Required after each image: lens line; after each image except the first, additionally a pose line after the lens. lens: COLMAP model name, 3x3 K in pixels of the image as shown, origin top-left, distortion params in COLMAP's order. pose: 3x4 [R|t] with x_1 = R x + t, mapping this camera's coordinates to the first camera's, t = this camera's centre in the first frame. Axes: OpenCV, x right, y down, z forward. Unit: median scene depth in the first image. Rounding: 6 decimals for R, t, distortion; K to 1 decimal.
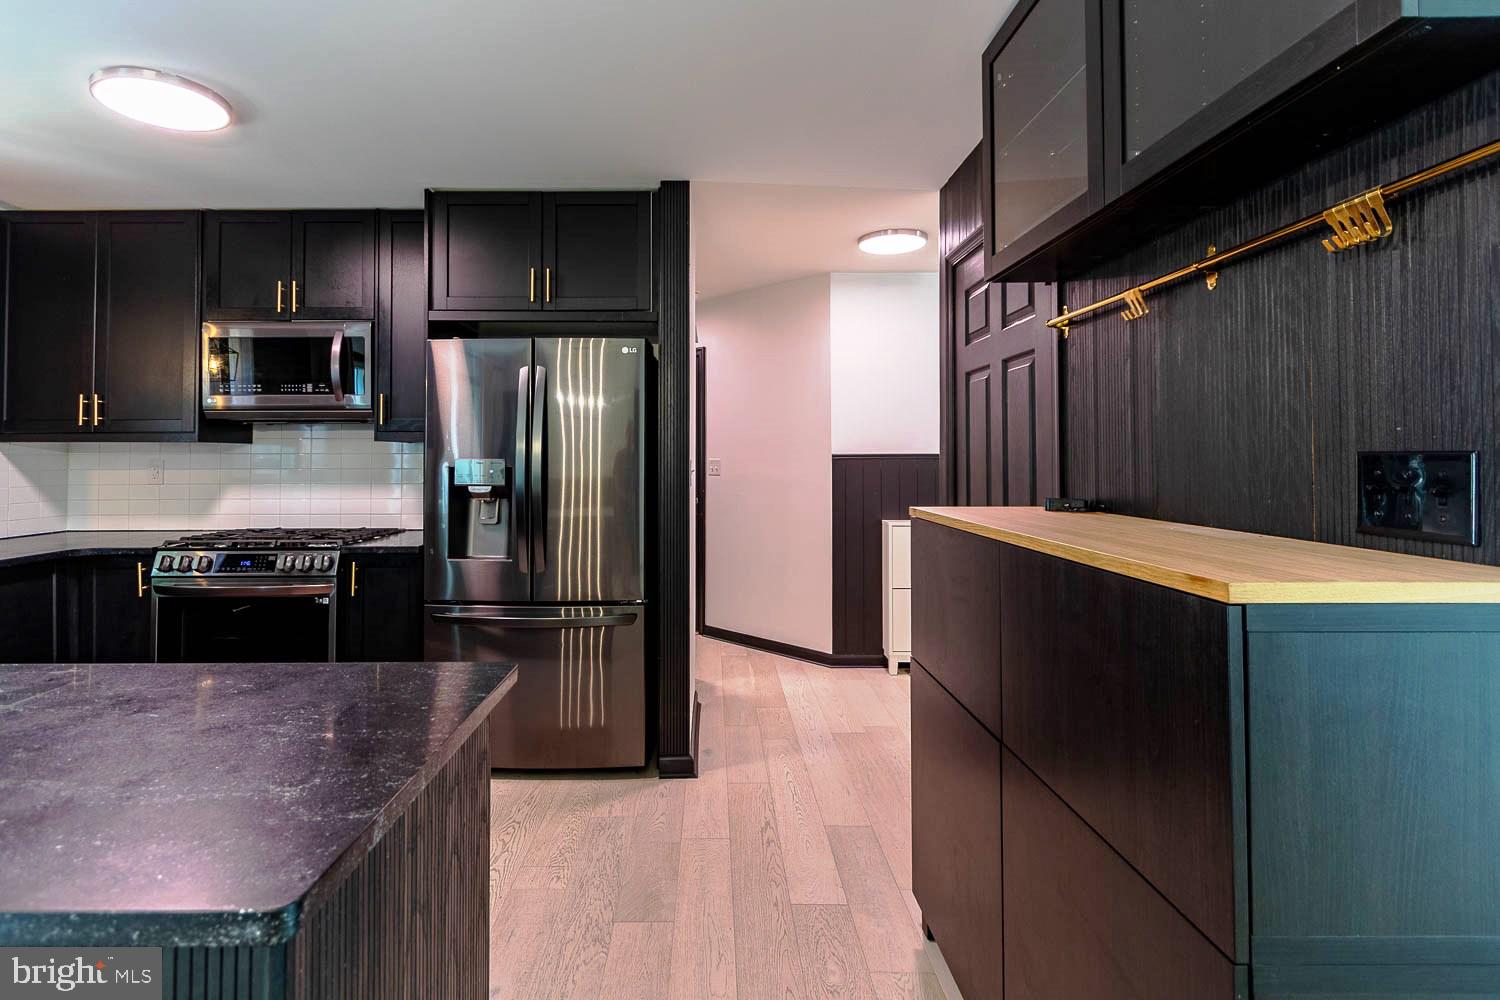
lens RADIAL K [[722.0, 0, 710.6], [0, 722.0, 444.9], [0, 0, 1]] dist [0.003697, -0.000634]
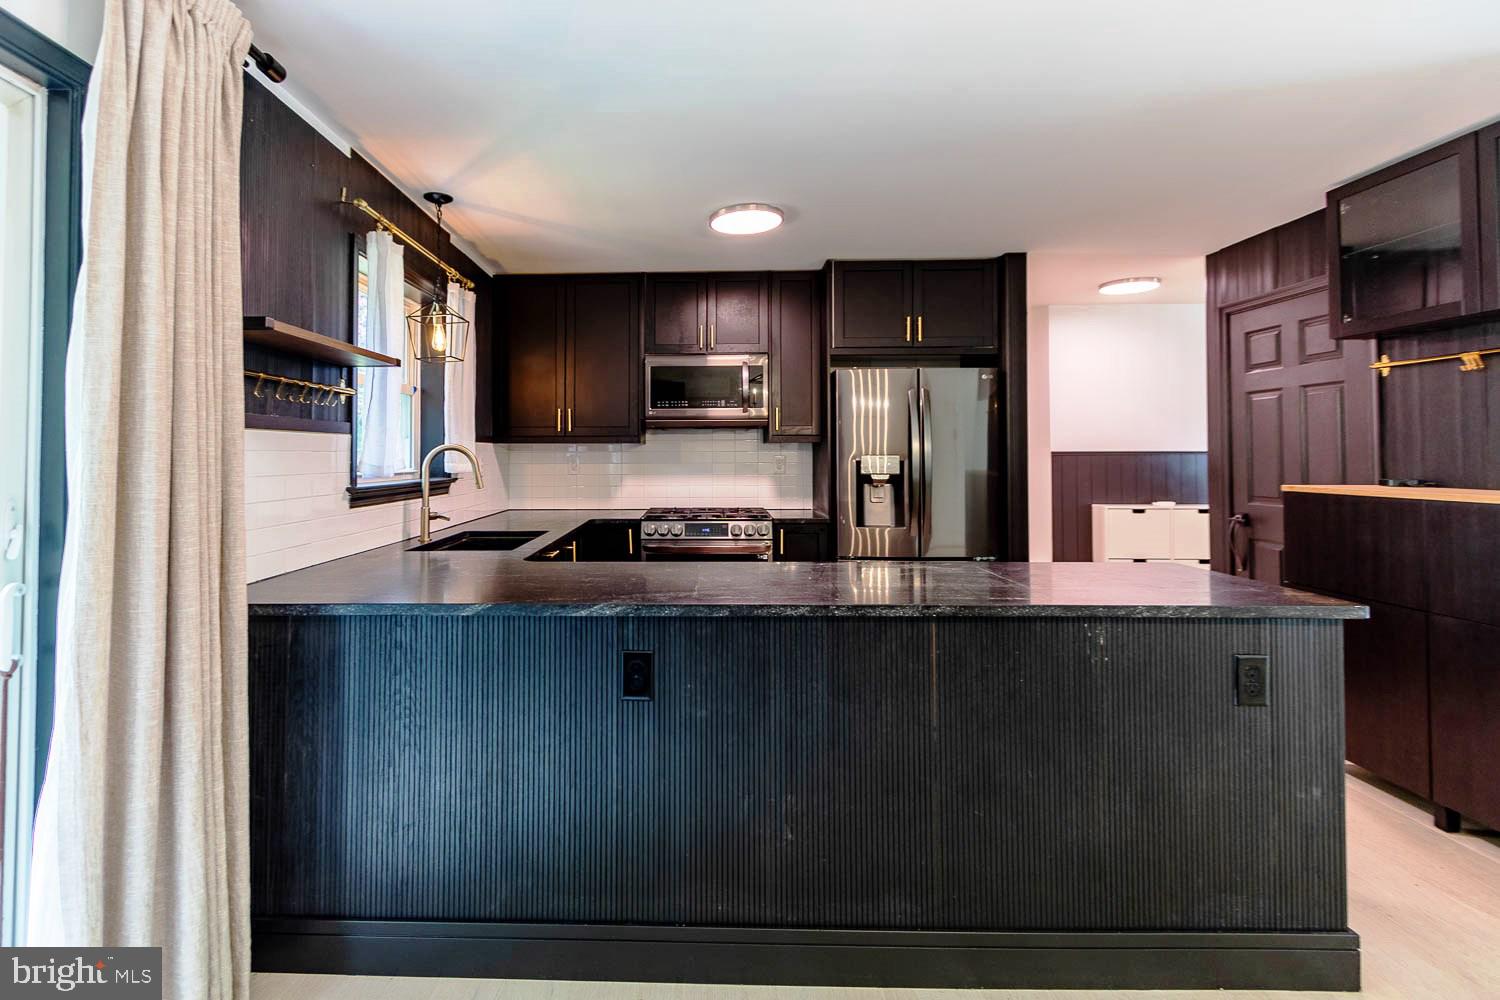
lens RADIAL K [[722.0, 0, 697.4], [0, 722.0, 450.8], [0, 0, 1]] dist [0.003697, -0.000634]
pose [[0.999817, -0.002192, -0.018984, -0.630547], [0.002363, 0.999957, 0.008963, -0.002149], [0.018963, -0.009007, 0.999780, -0.391928]]
